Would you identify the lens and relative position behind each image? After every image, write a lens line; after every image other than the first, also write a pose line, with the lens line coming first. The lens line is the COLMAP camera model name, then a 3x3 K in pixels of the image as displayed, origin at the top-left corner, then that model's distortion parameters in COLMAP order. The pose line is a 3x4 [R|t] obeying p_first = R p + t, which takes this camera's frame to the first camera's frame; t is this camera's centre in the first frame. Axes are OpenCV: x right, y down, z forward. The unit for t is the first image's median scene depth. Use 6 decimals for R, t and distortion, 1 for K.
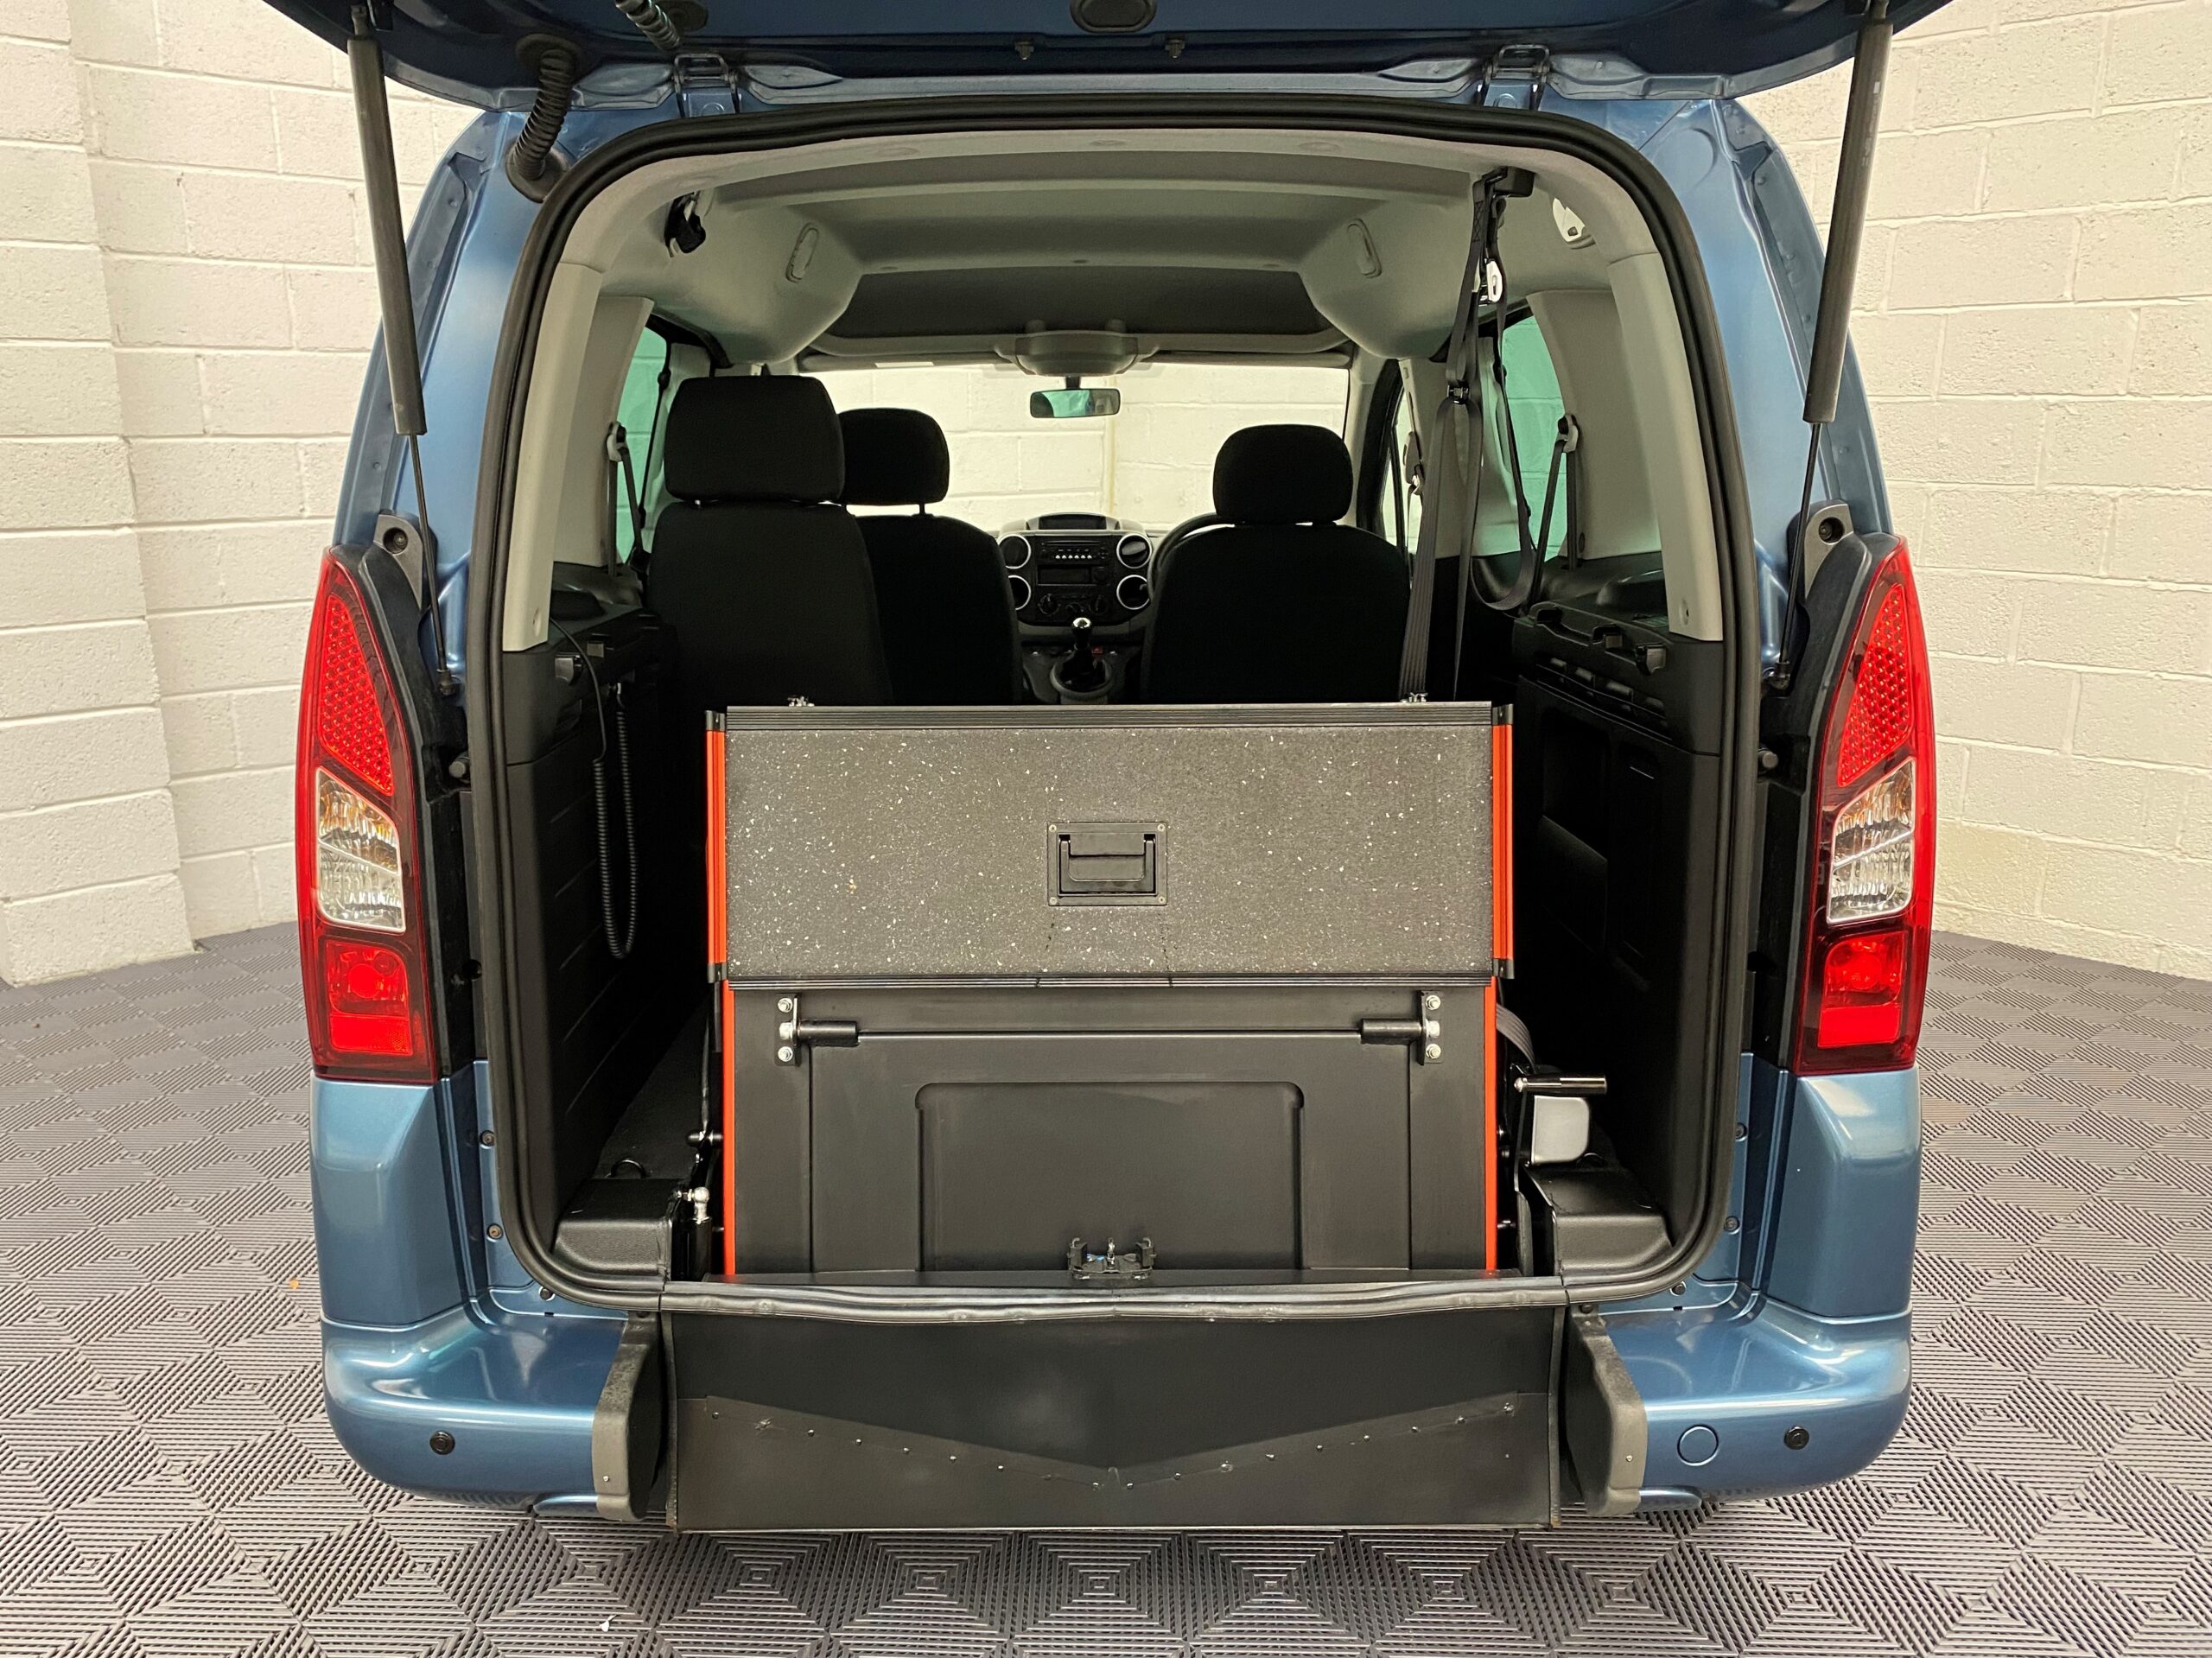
lens RADIAL K [[1726.1, 0, 1019.1], [0, 1726.1, 809.2], [0, 0, 1]] dist [0.020103, -0.023851]
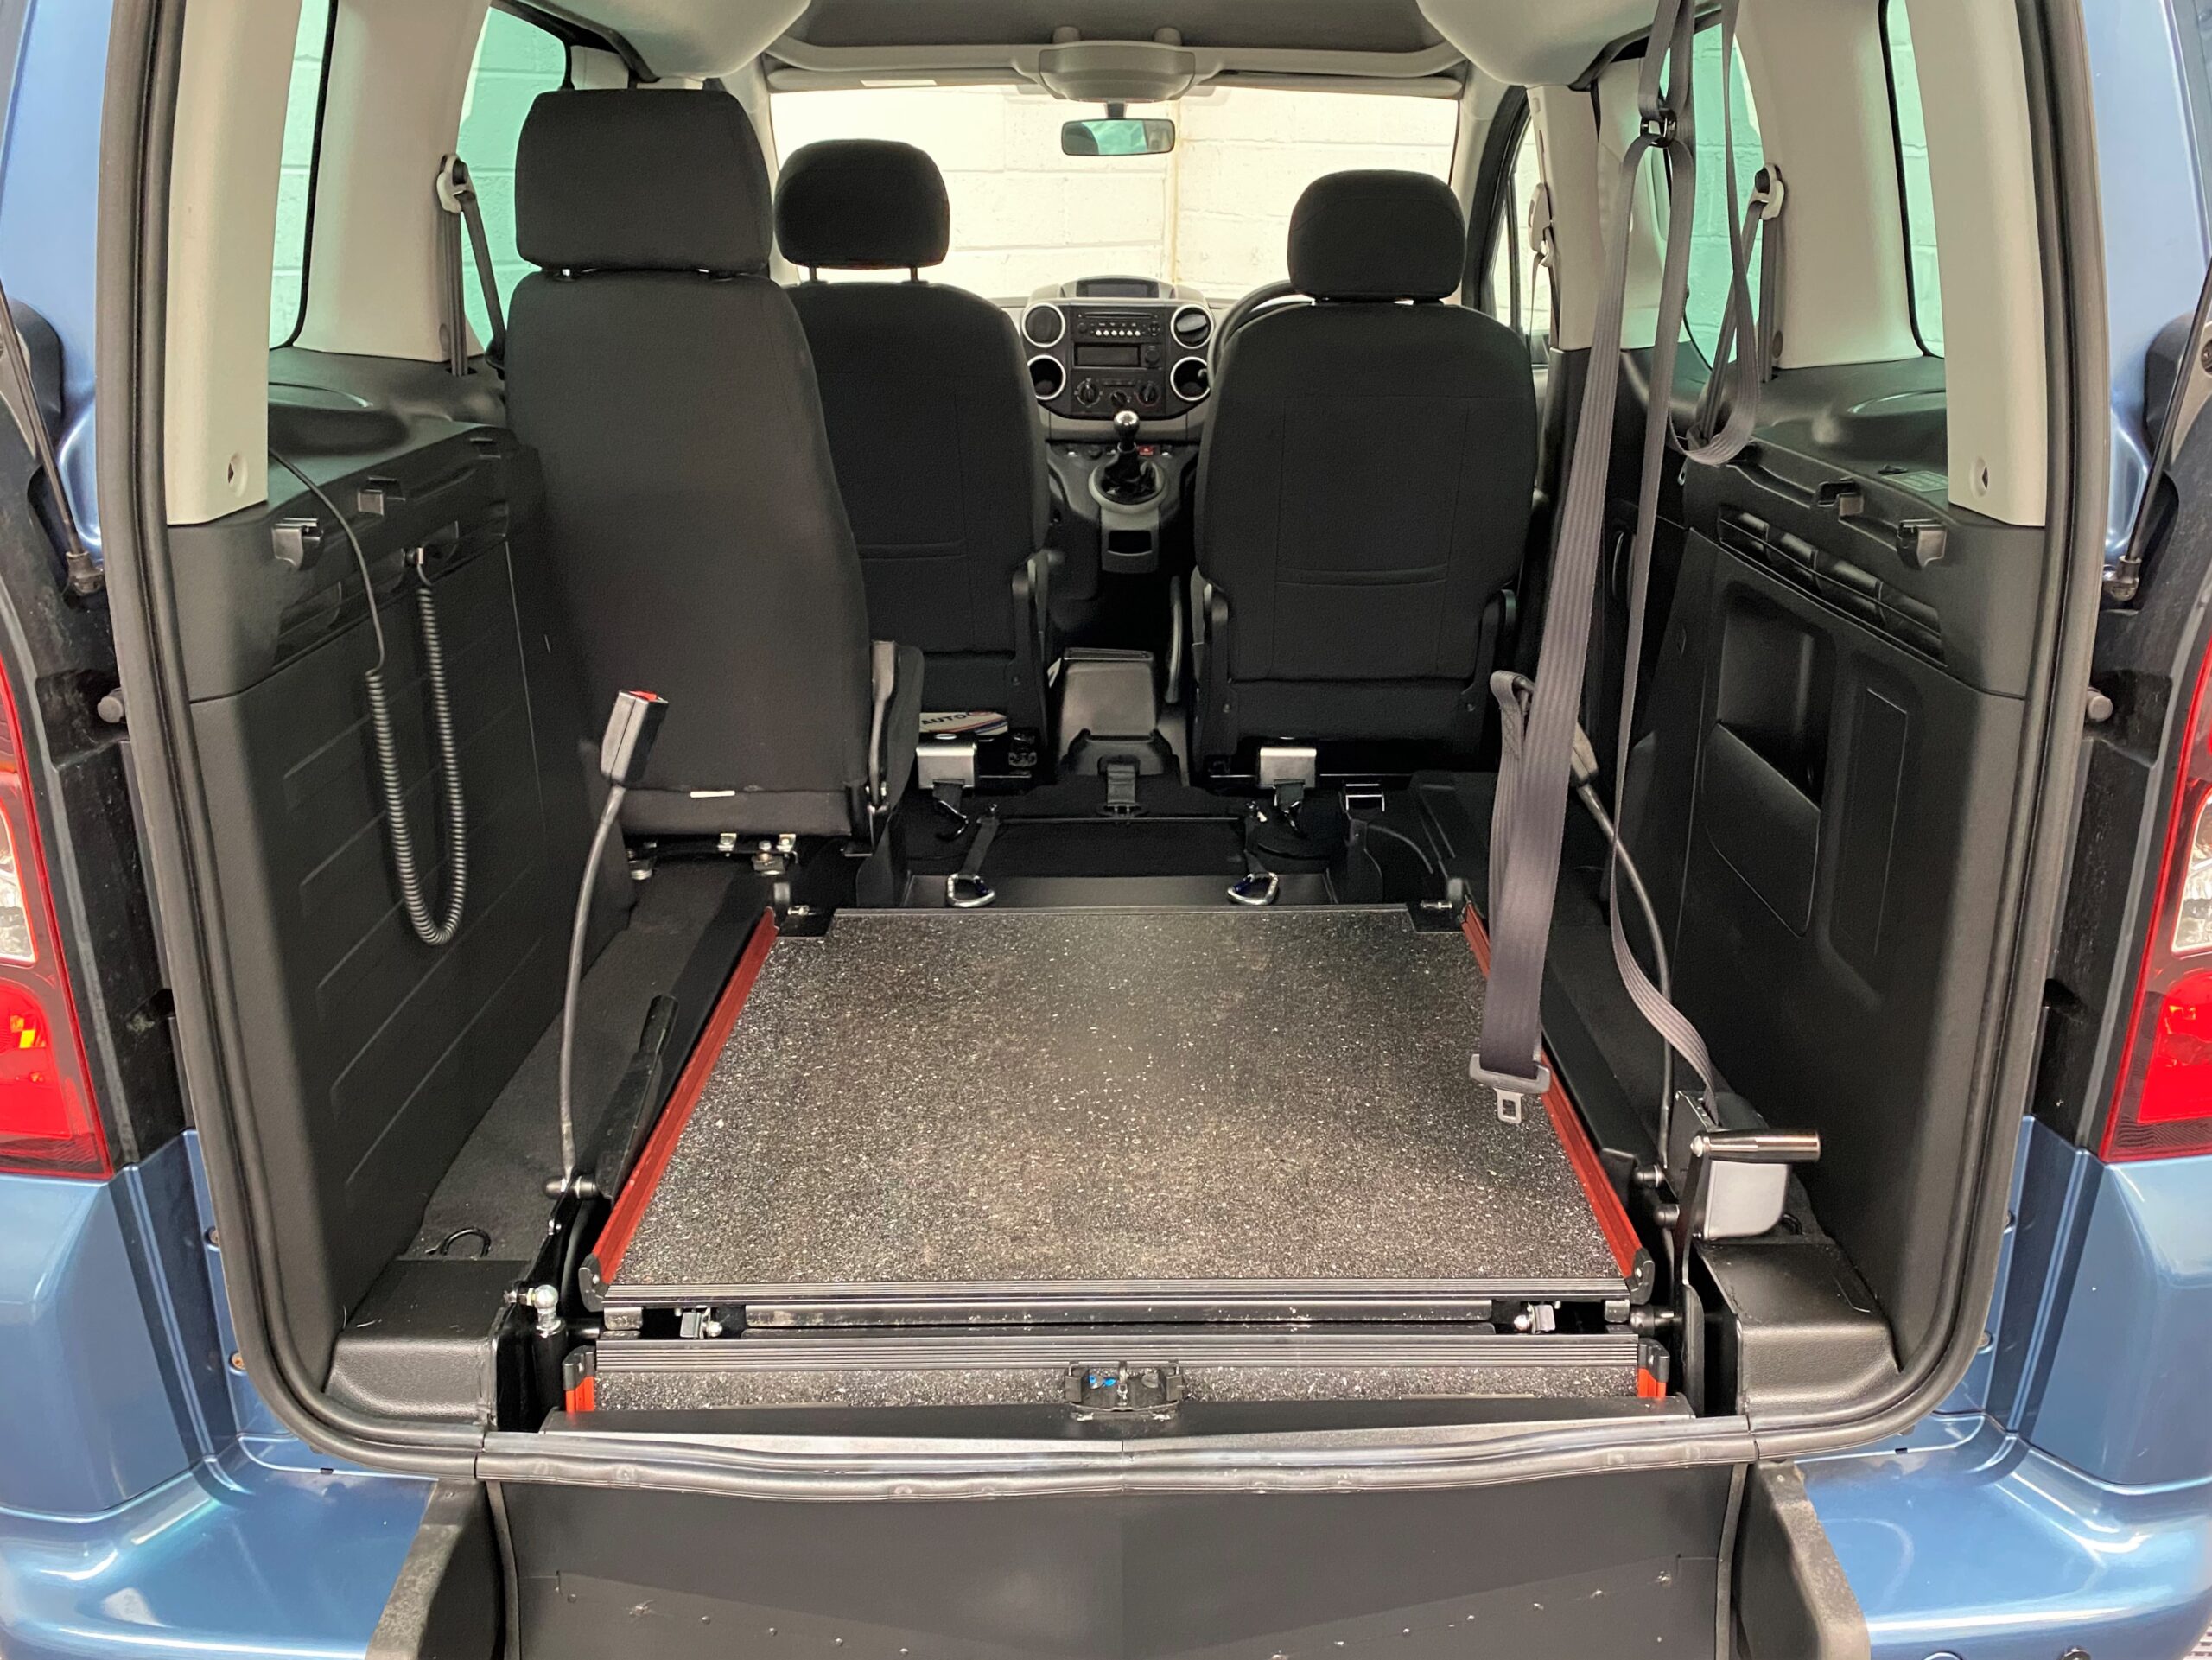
lens RADIAL K [[1726.2, 0, 1170.4], [0, 1726.2, 804.7], [0, 0, 1]] dist [0.020103, -0.023851]
pose [[0.999025, -0.000892, 0.044135, 0.042010], [-0.005096, 0.990780, 0.135386, -0.075947], [-0.043849, -0.135479, 0.989809, 0.328468]]
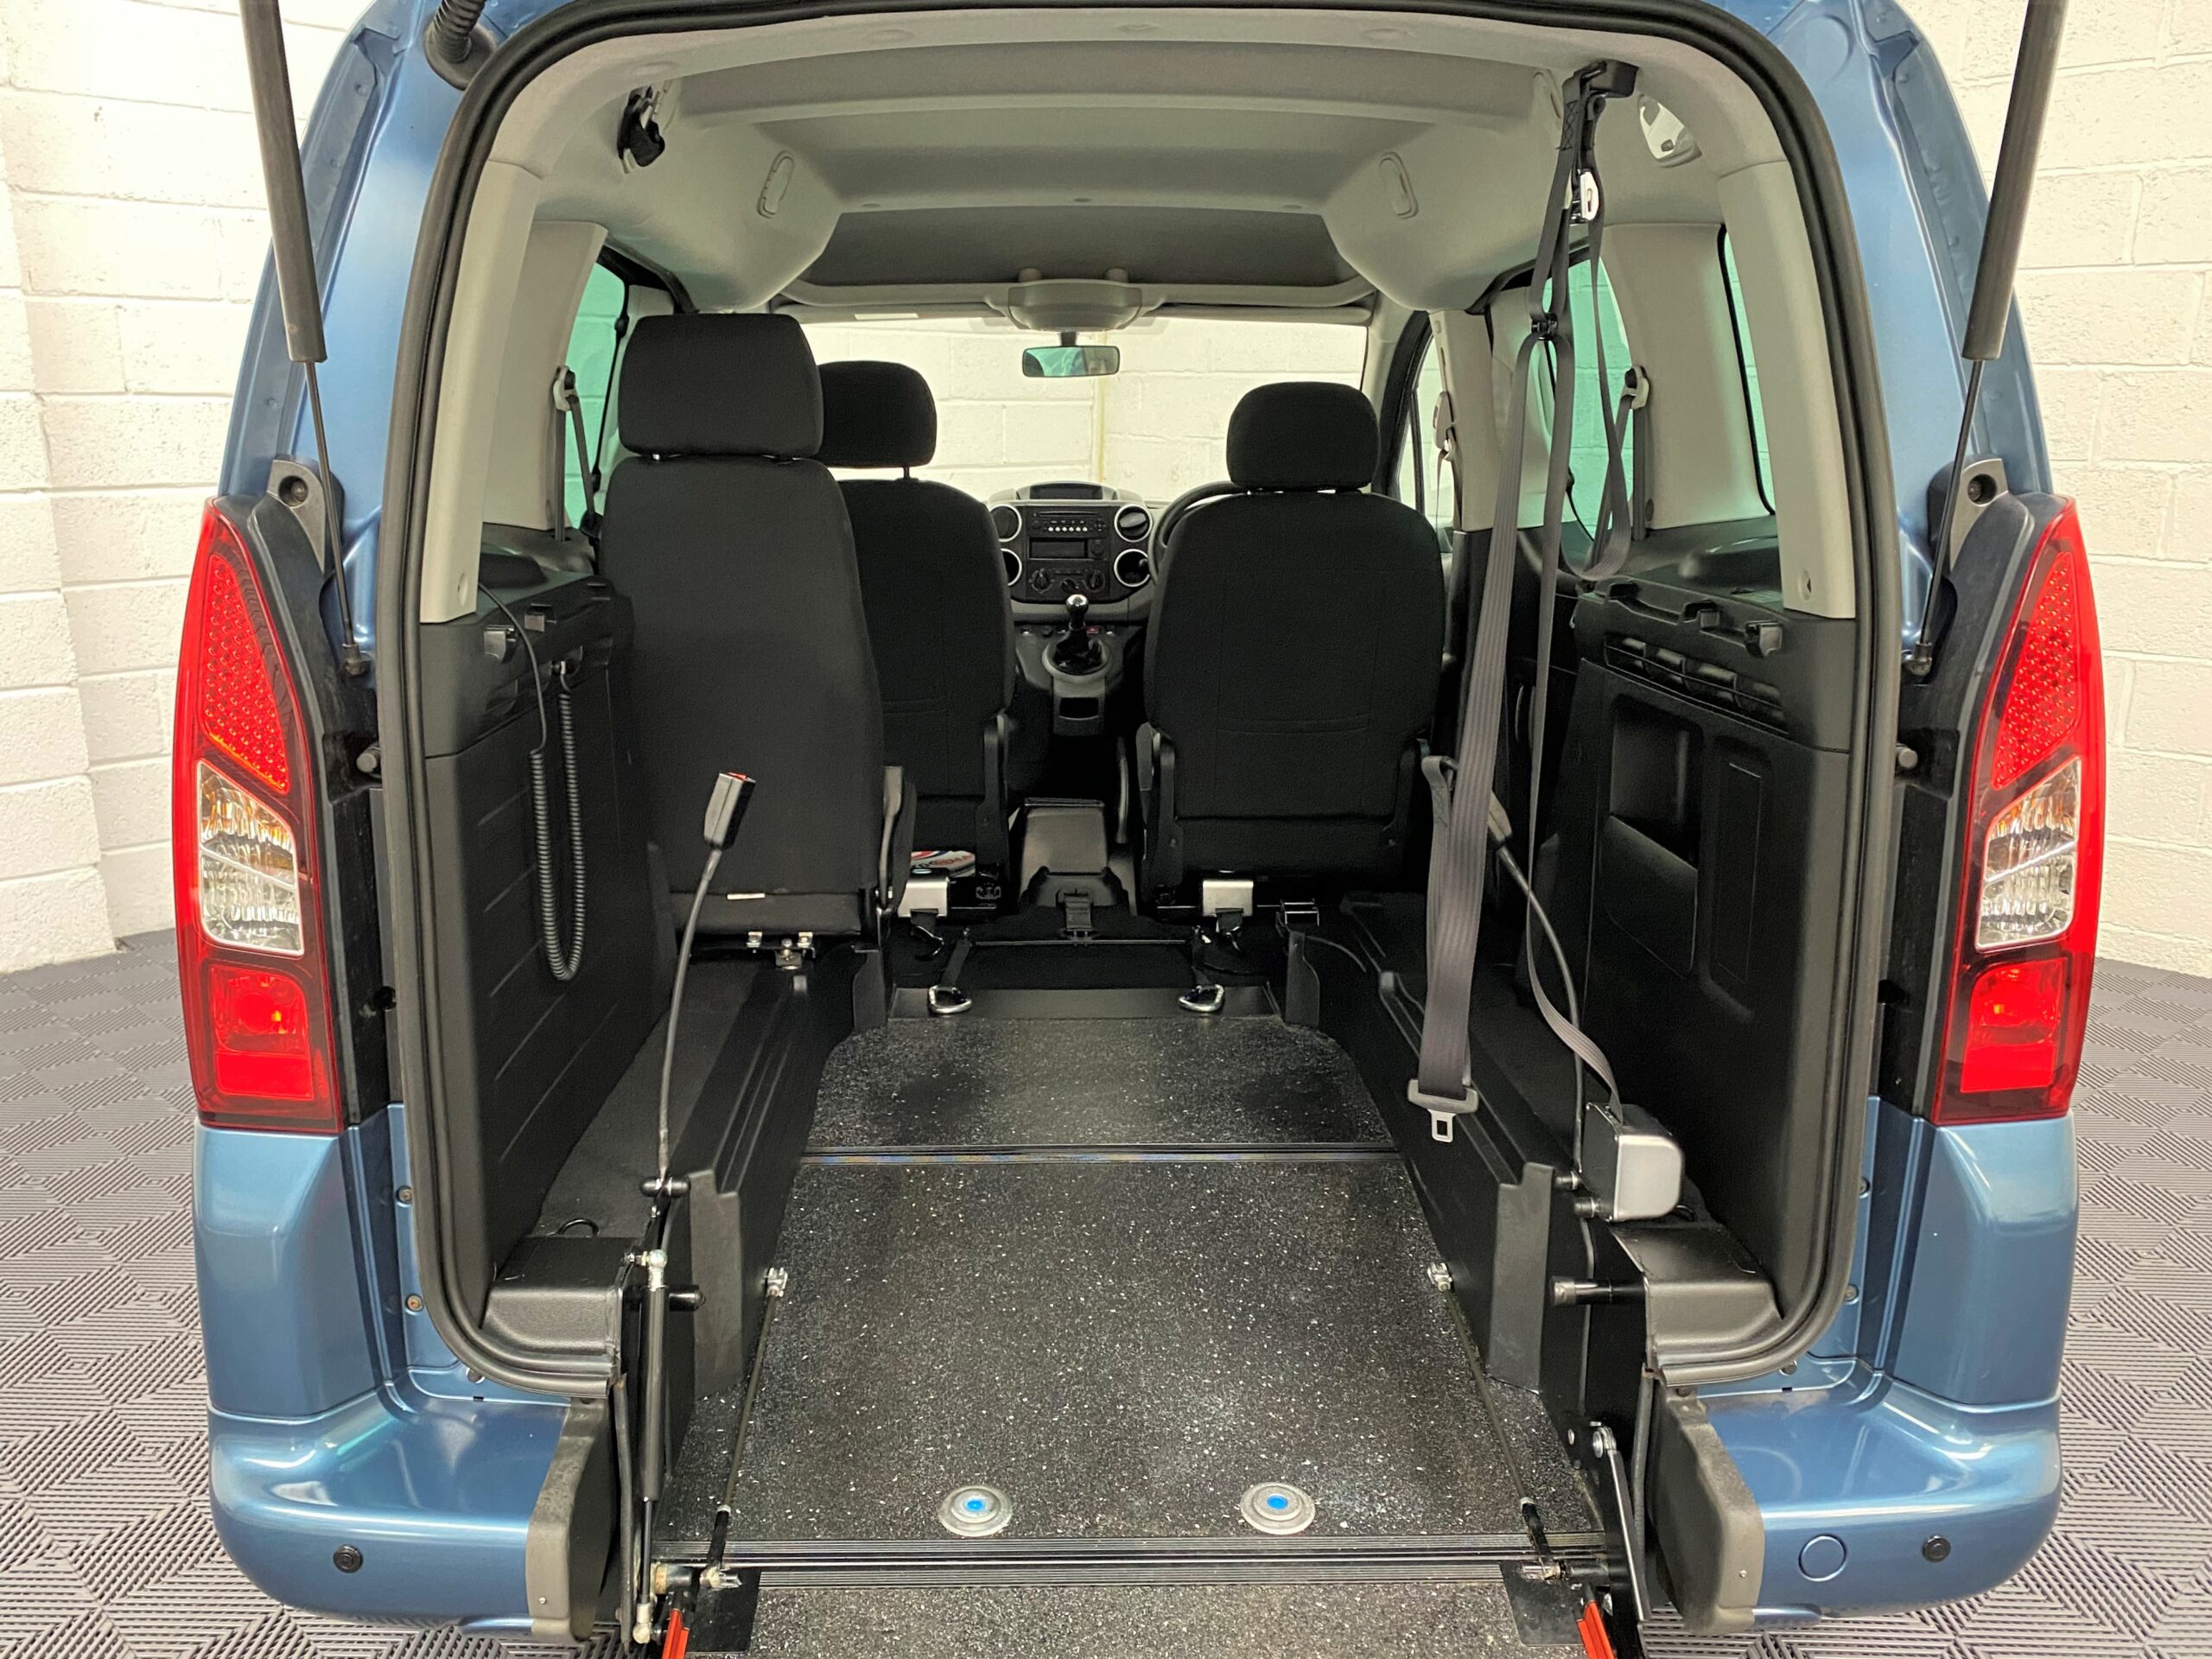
lens RADIAL K [[1726.1, 0, 1029.0], [0, 1726.1, 820.0], [0, 0, 1]] dist [0.020103, -0.023851]
pose [[0.999752, 0.003262, 0.022034, -0.019234], [-0.003620, 0.999862, 0.016214, -0.009578], [-0.021978, -0.016290, 0.999626, 0.143965]]
